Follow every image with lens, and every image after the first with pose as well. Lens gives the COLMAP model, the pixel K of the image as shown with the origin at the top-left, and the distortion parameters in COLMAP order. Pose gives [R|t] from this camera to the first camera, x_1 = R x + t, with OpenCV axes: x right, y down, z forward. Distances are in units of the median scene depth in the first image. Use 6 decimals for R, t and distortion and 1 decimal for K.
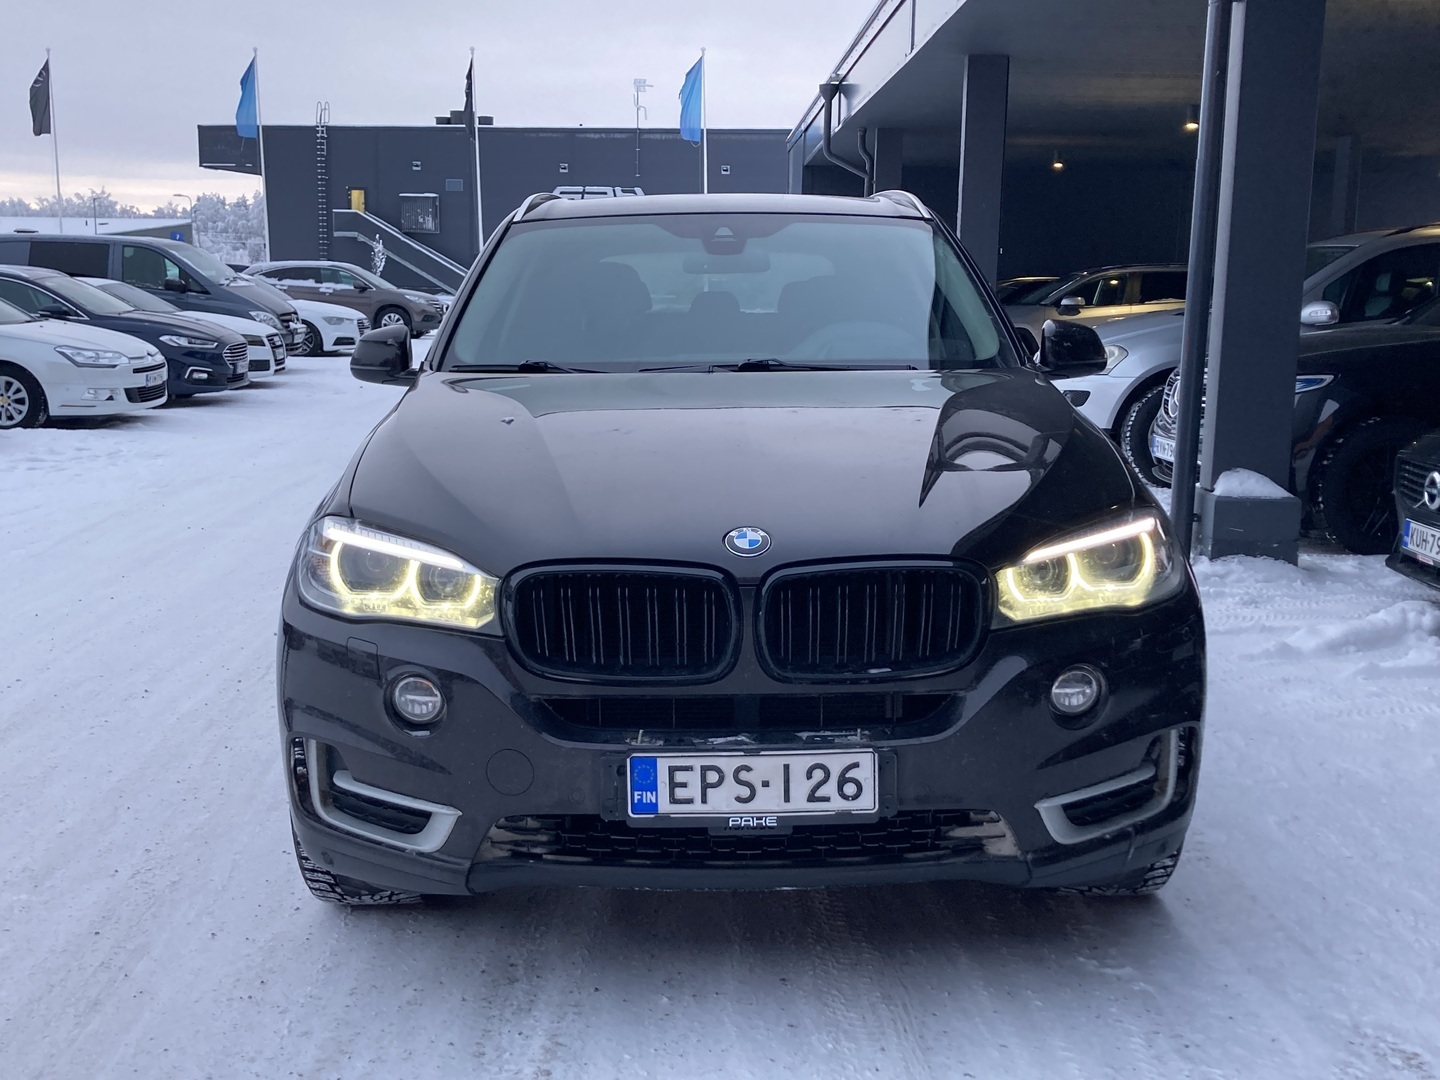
lens RADIAL K [[1549.2, 0, 719.7], [0, 1549.2, 540.3], [0, 0, 1]] dist [0.055104, 0.000000]
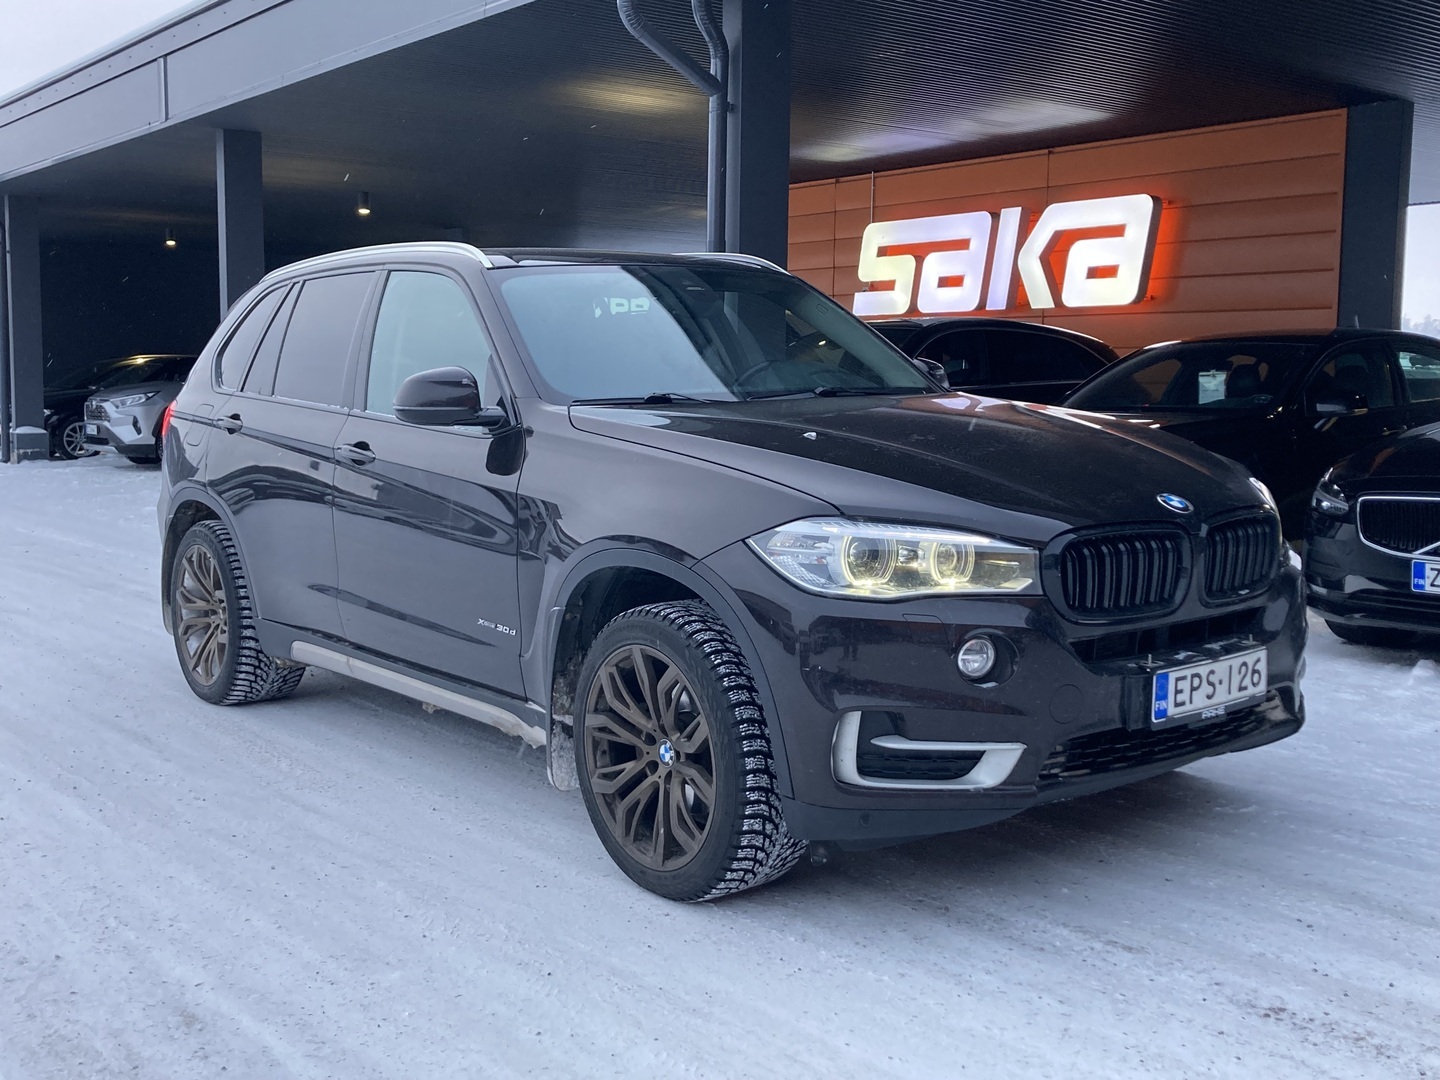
lens RADIAL K [[1549.2, 0, 719.1], [0, 1549.2, 539.0], [0, 0, 1]] dist [0.055104, 0.000000]
pose [[0.781767, -0.067455, 0.619911, -1.126239], [0.102397, 0.994524, -0.020913, 0.018230], [-0.615106, 0.079826, 0.784393, 0.201974]]
